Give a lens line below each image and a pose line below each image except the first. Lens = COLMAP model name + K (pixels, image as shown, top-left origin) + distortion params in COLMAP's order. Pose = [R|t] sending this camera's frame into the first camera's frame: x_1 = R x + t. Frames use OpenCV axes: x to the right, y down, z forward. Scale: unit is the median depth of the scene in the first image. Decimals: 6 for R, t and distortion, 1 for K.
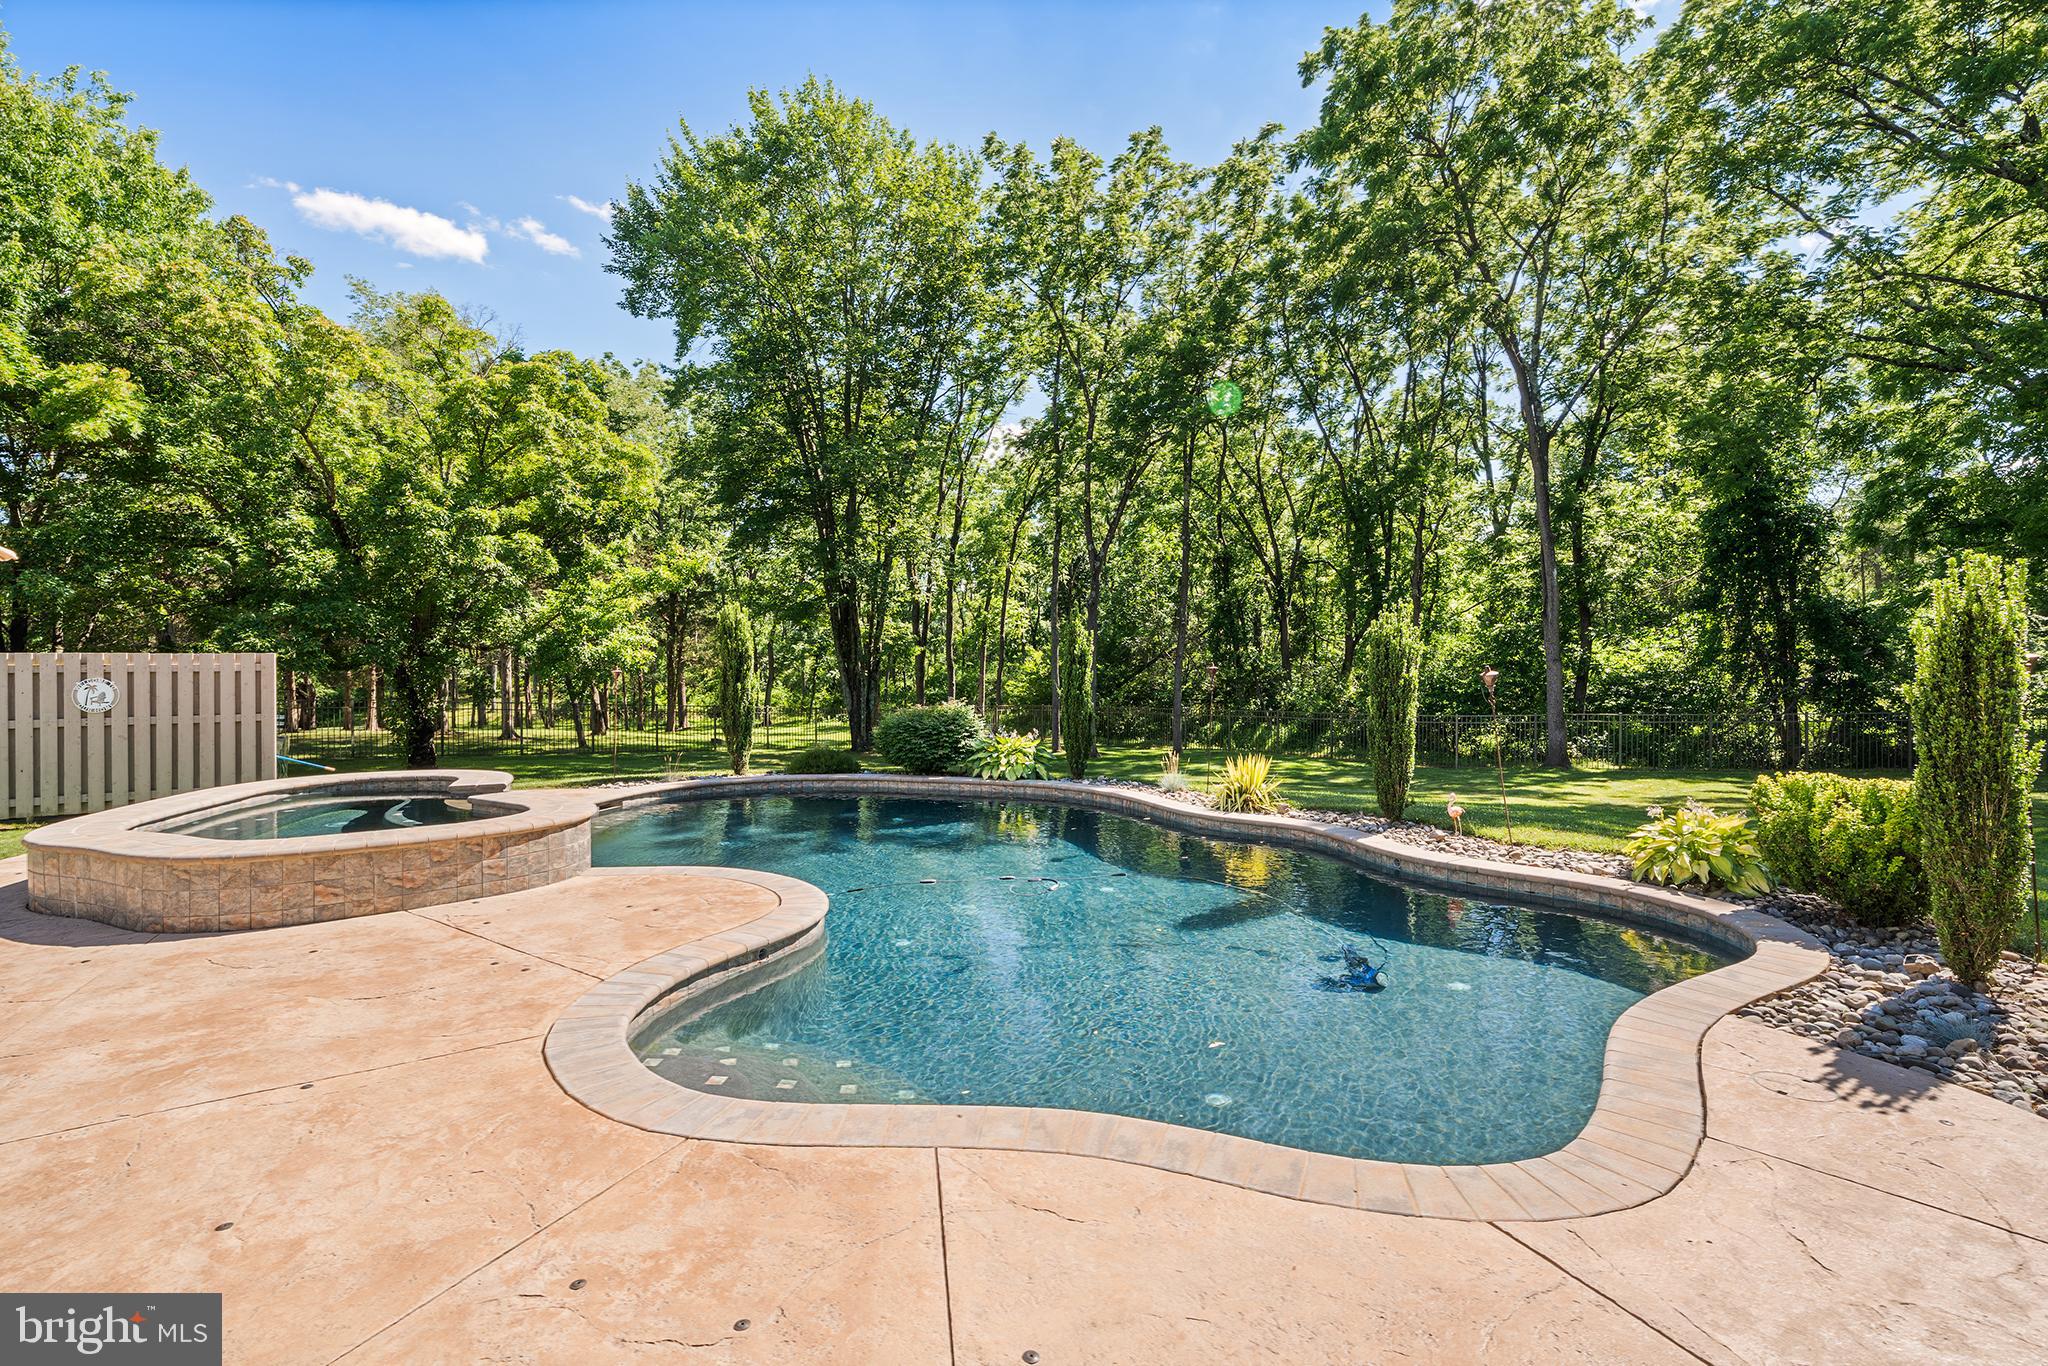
lens RADIAL K [[928.7, 0, 1016.9], [0, 928.7, 651.7], [0, 0, 1]] dist [0.000341, -0.000201]
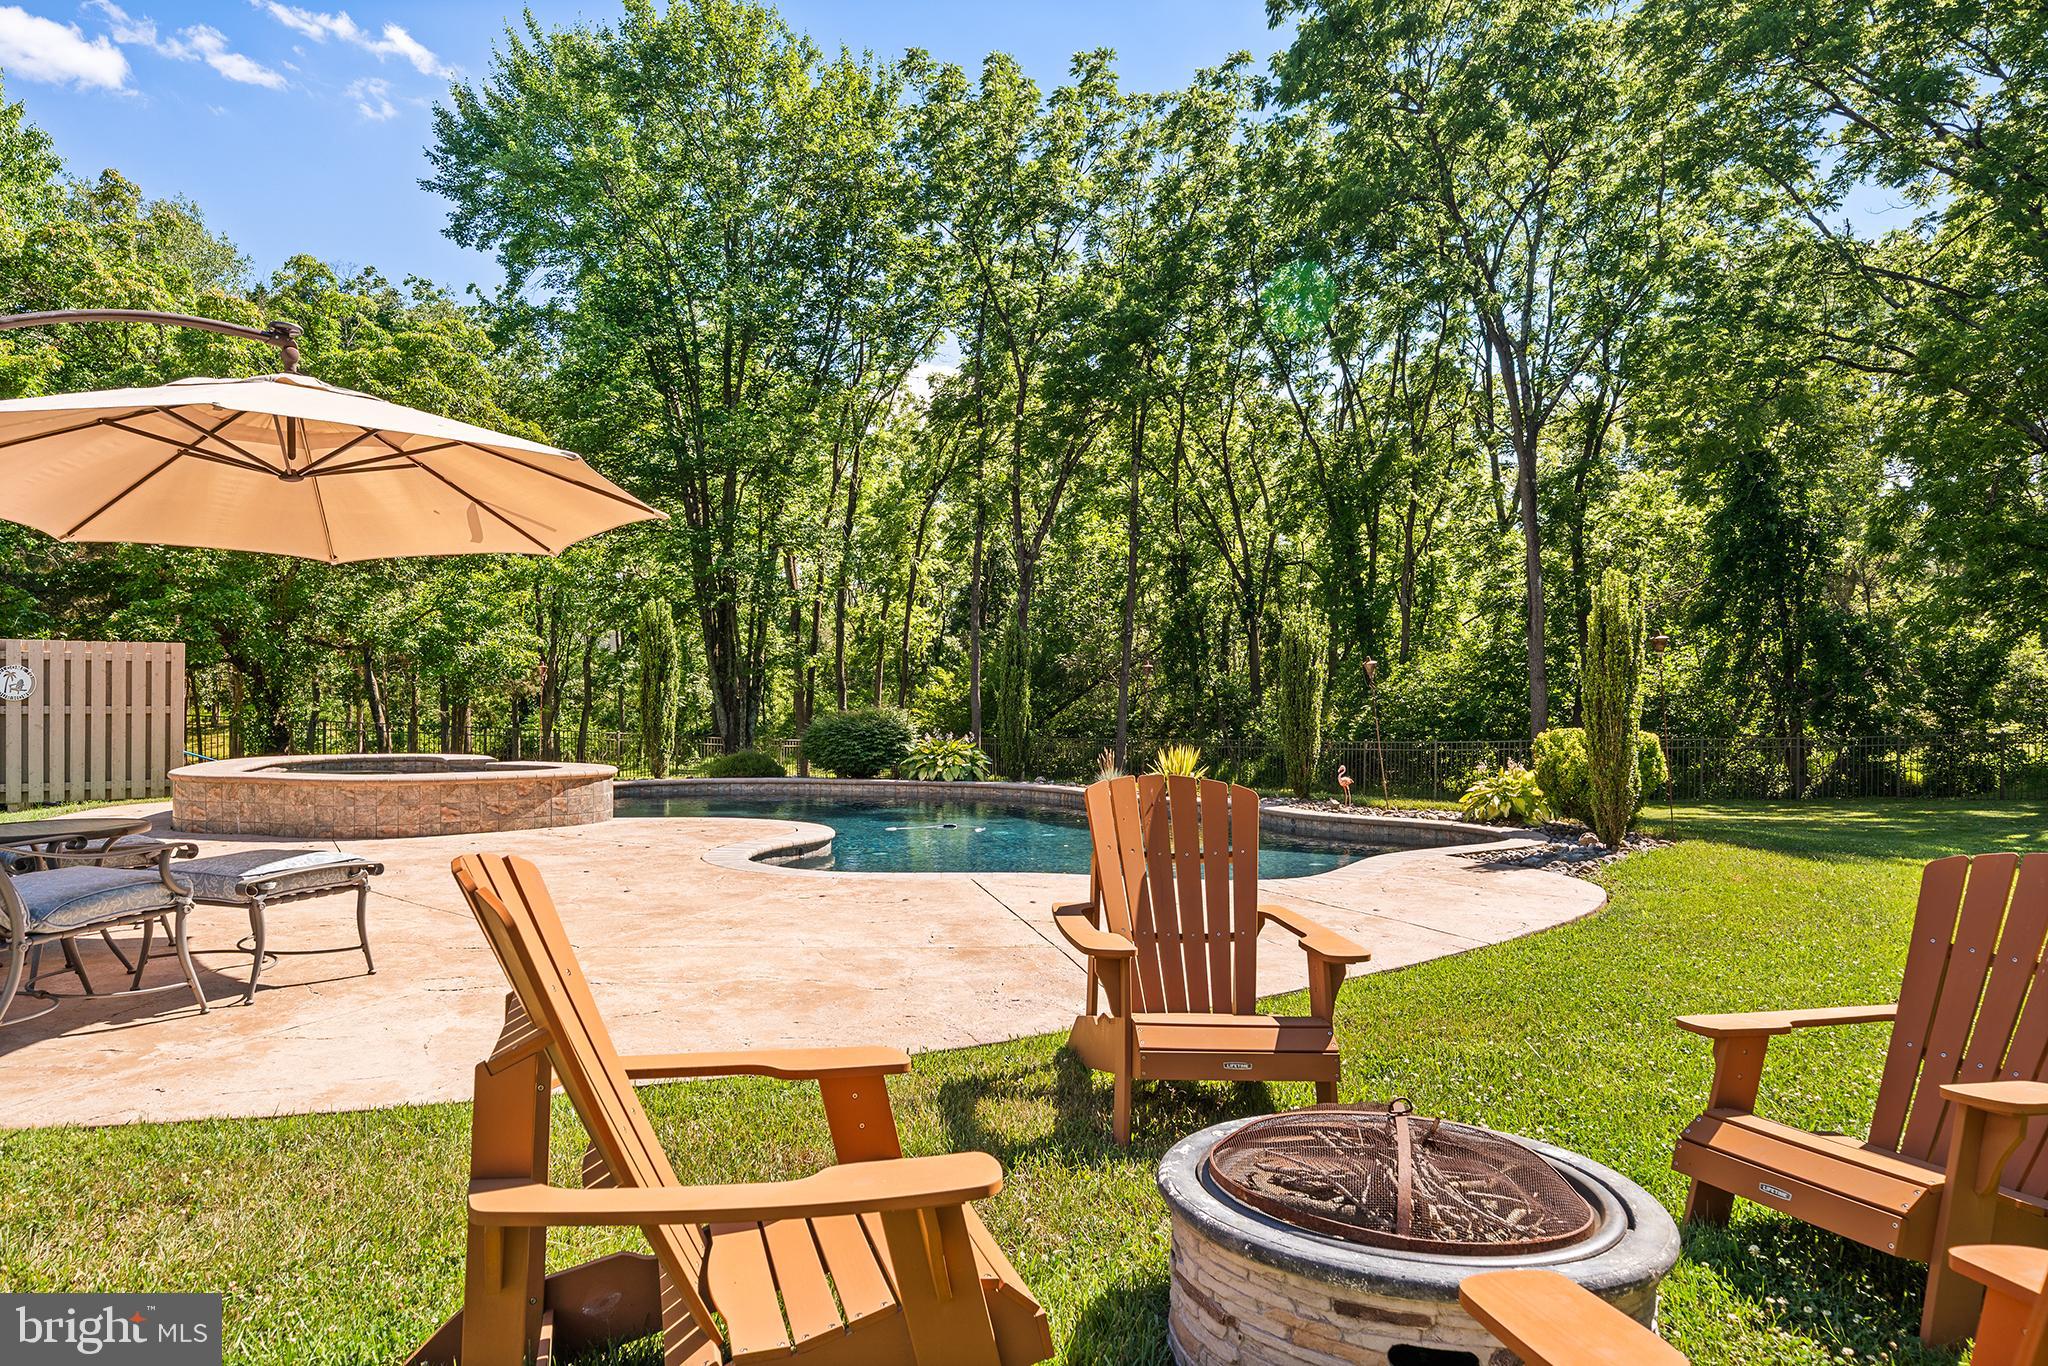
lens RADIAL K [[1318.0, 0, 1016.8], [0, 1318.0, 690.5], [0, 0, 1]] dist [0.000419, 0.001999]
pose [[0.996198, 0.007816, 0.086764, -0.026863], [-0.008285, 0.999953, 0.005044, 0.016437], [-0.086721, -0.005743, 0.996216, -0.194355]]
